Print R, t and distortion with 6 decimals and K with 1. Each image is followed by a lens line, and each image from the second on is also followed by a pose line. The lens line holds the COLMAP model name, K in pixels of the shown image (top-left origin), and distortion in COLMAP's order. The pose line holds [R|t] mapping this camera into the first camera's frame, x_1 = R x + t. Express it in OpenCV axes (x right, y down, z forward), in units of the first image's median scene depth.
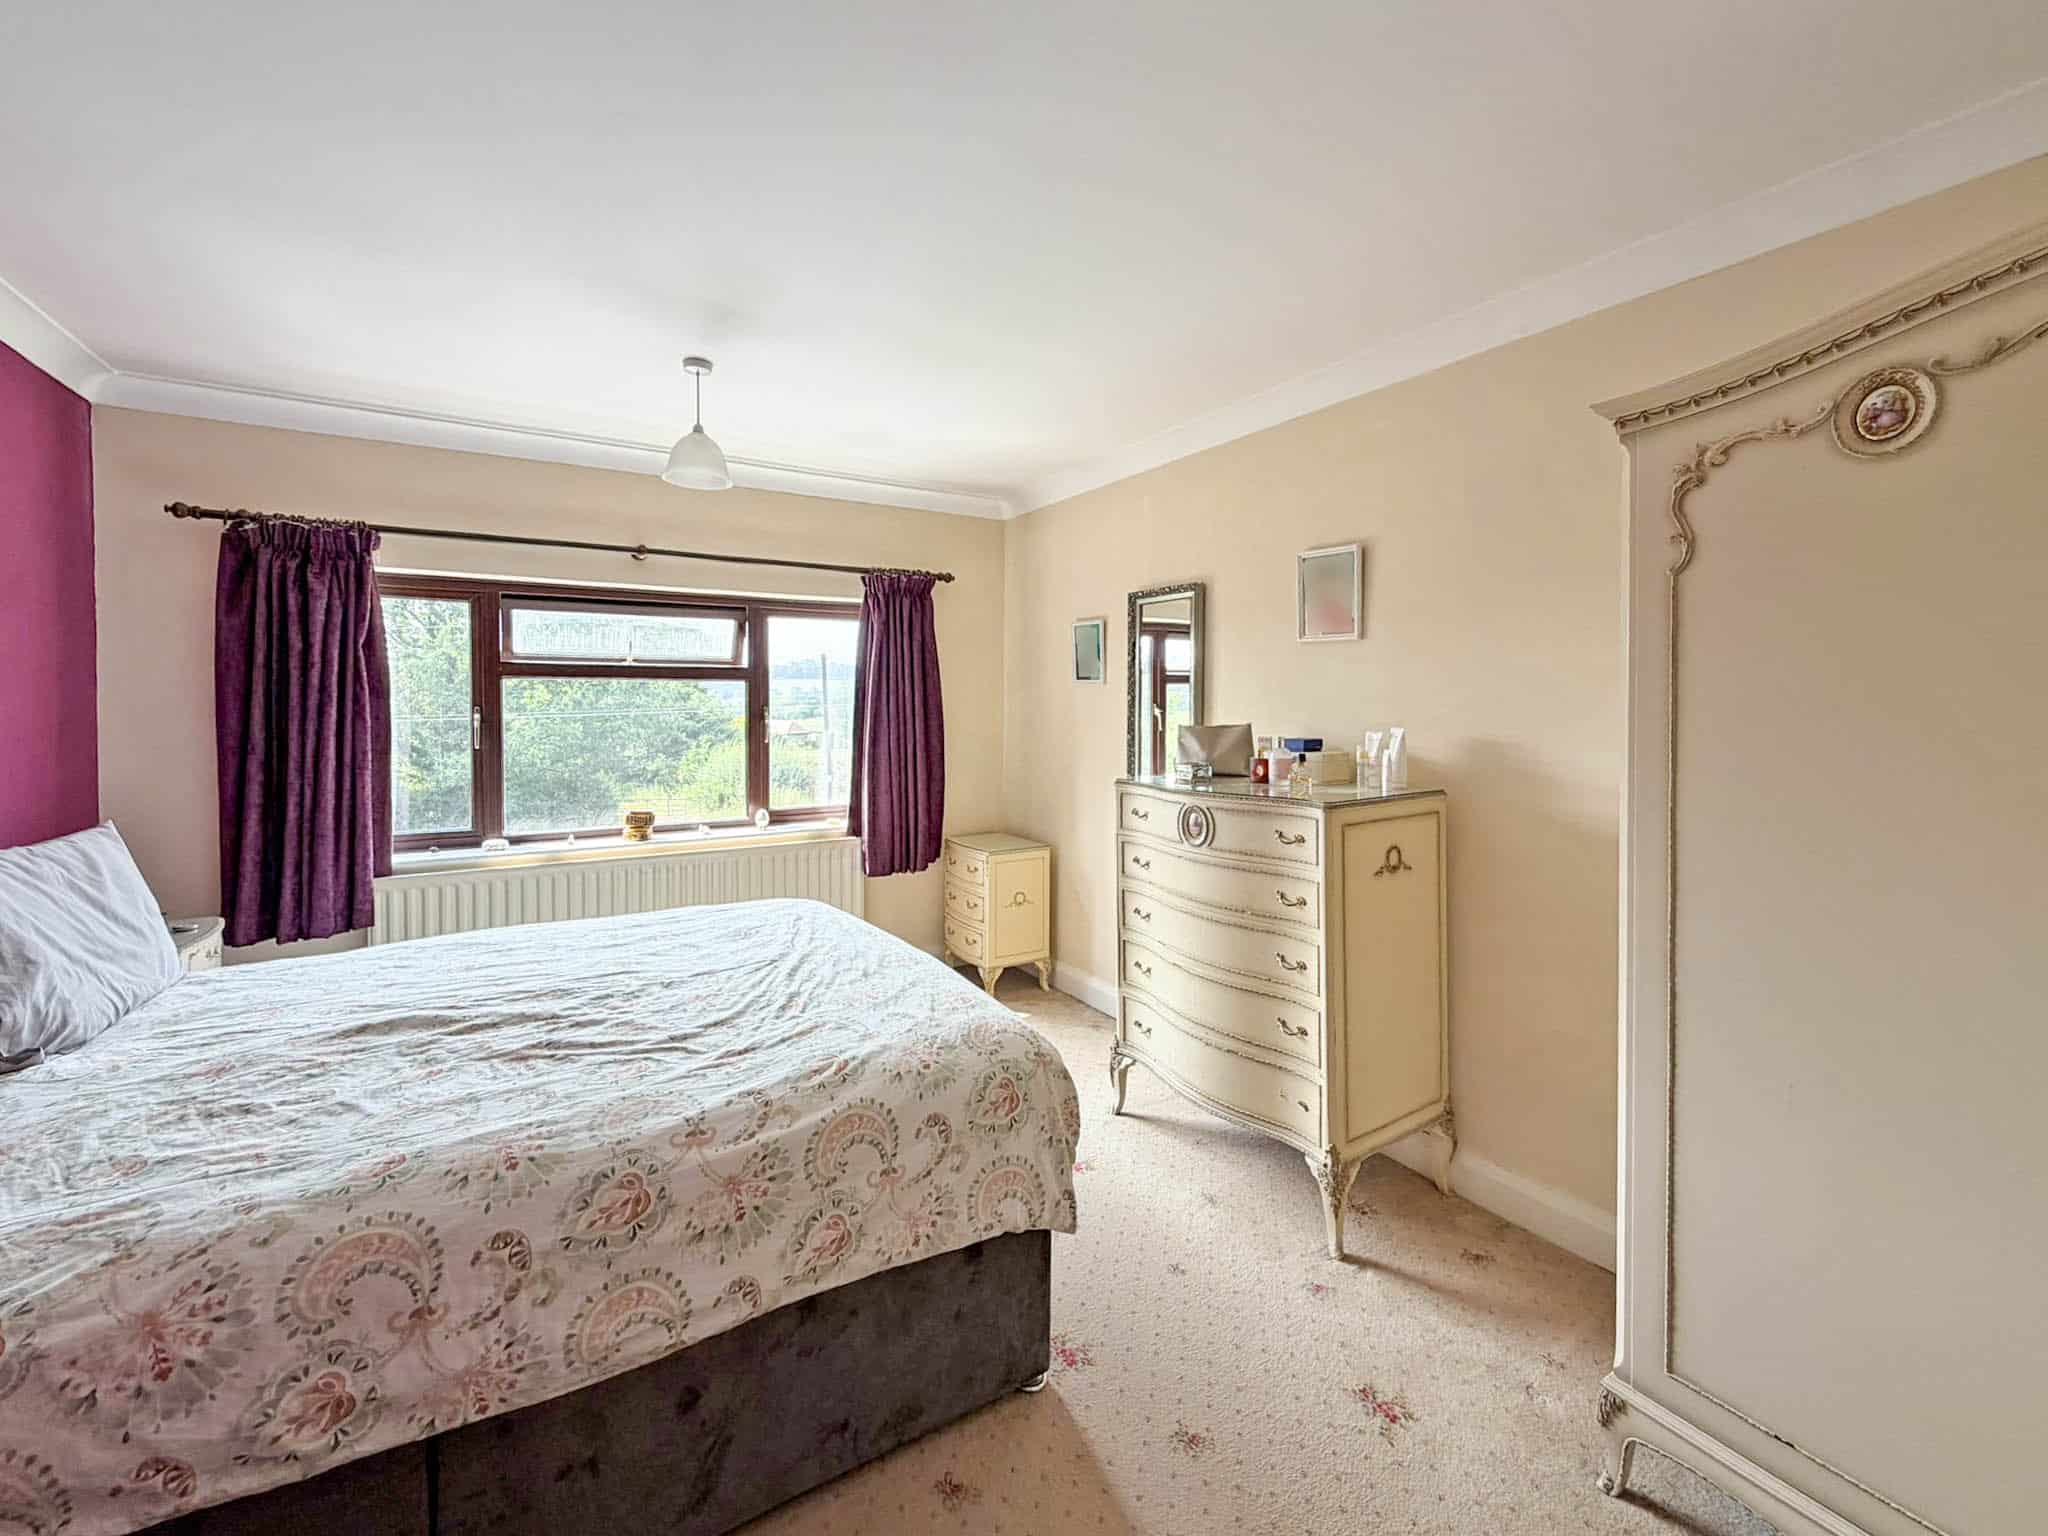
lens RADIAL K [[835.0, 0, 1038.1], [0, 835.0, 707.5], [0, 0, 1]] dist [-0.003478, 0.000269]
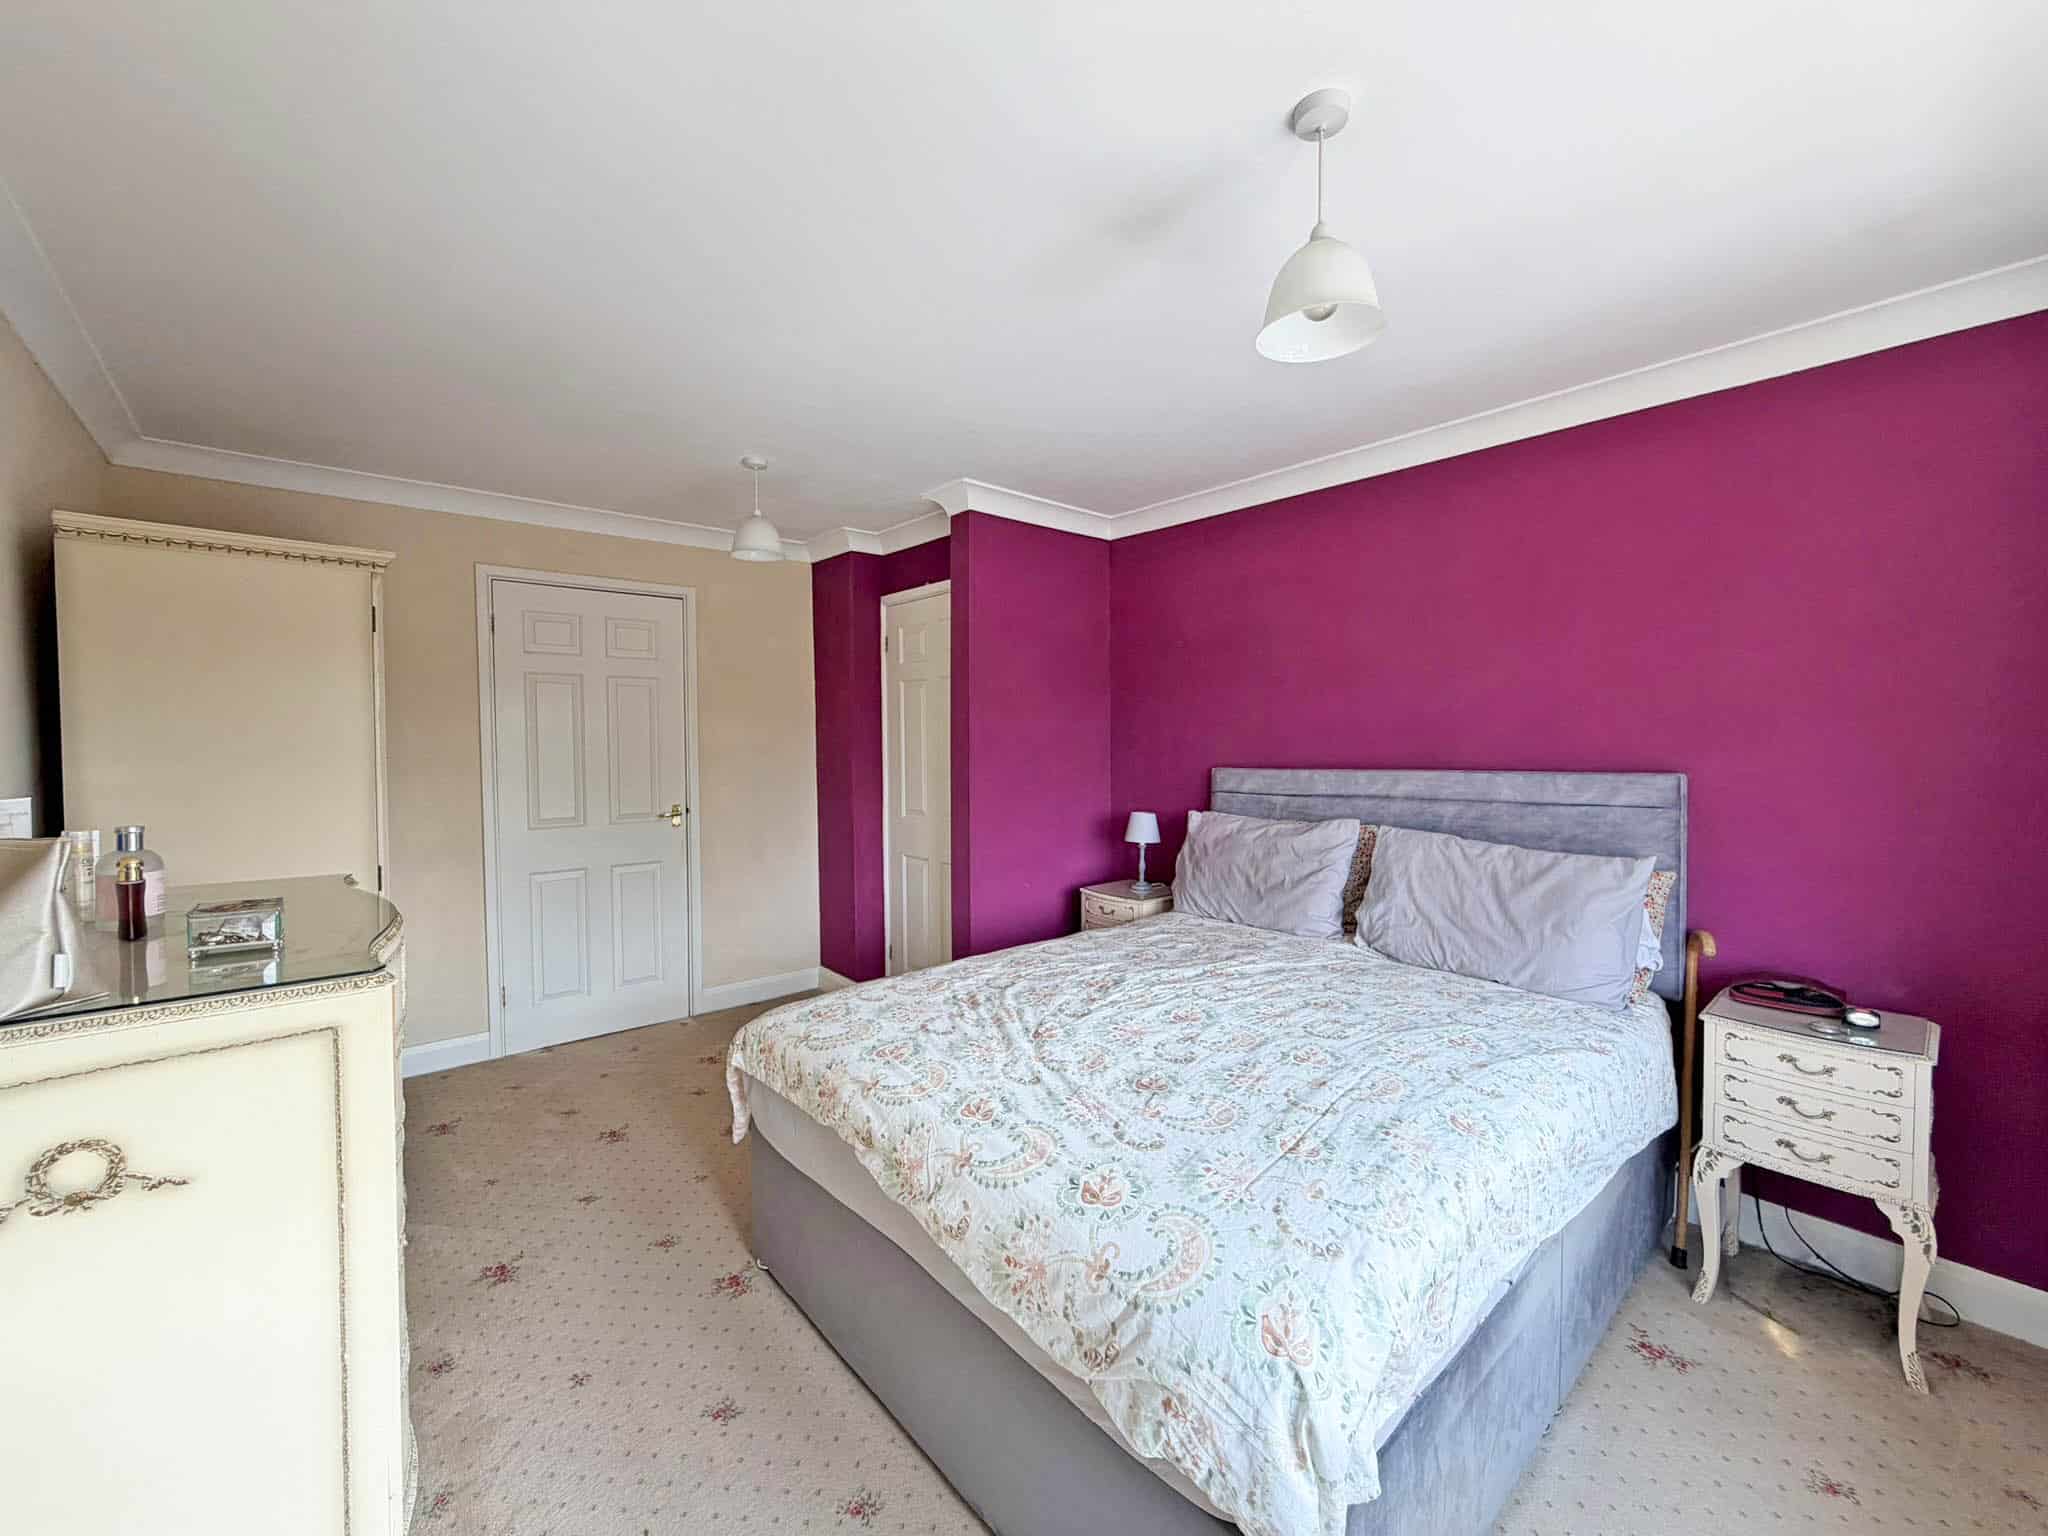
lens RADIAL K [[835.0, 0, 1031.4], [0, 835.0, 768.5], [0, 0, 1]] dist [-0.003478, 0.000269]
pose [[-0.986752, 0.005954, -0.162124, -0.138192], [-0.002142, 0.998761, 0.049715, -0.021382], [0.162219, 0.049404, -0.985517, 1.546091]]
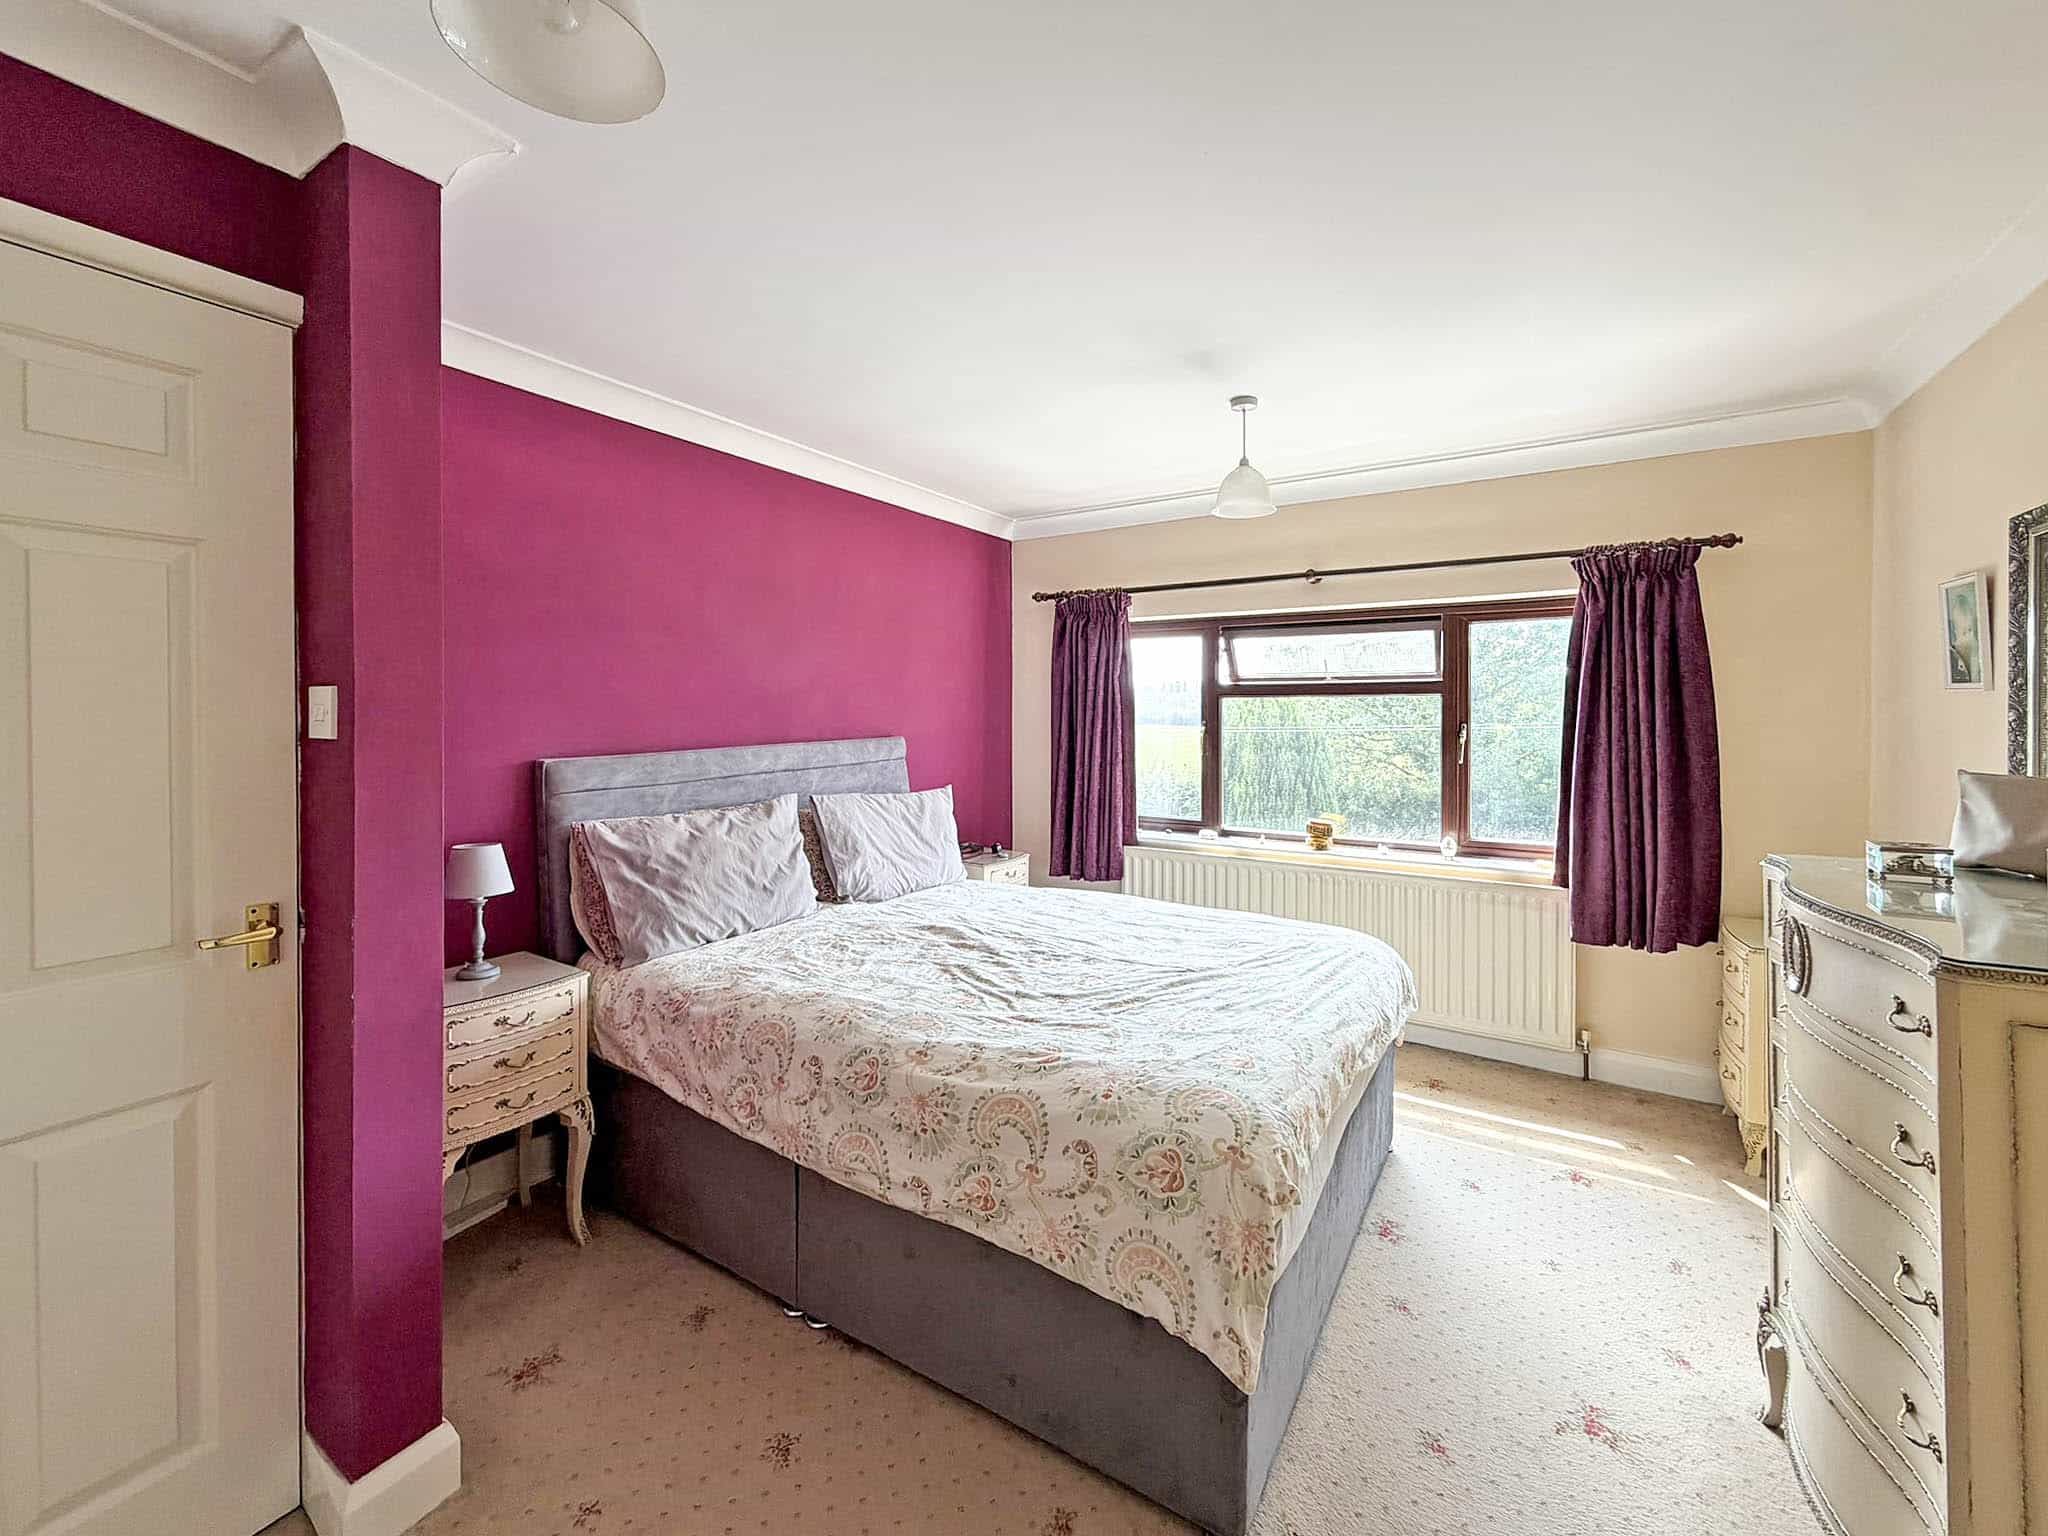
lens RADIAL K [[835.0, 0, 1025.2], [0, 835.0, 706.9], [0, 0, 1]] dist [-0.003478, 0.000269]
pose [[0.441097, -0.005769, -0.897441, 0.436108], [-0.007839, 0.999916, -0.010281, -0.009547], [0.897425, 0.011570, 0.441015, 0.294960]]
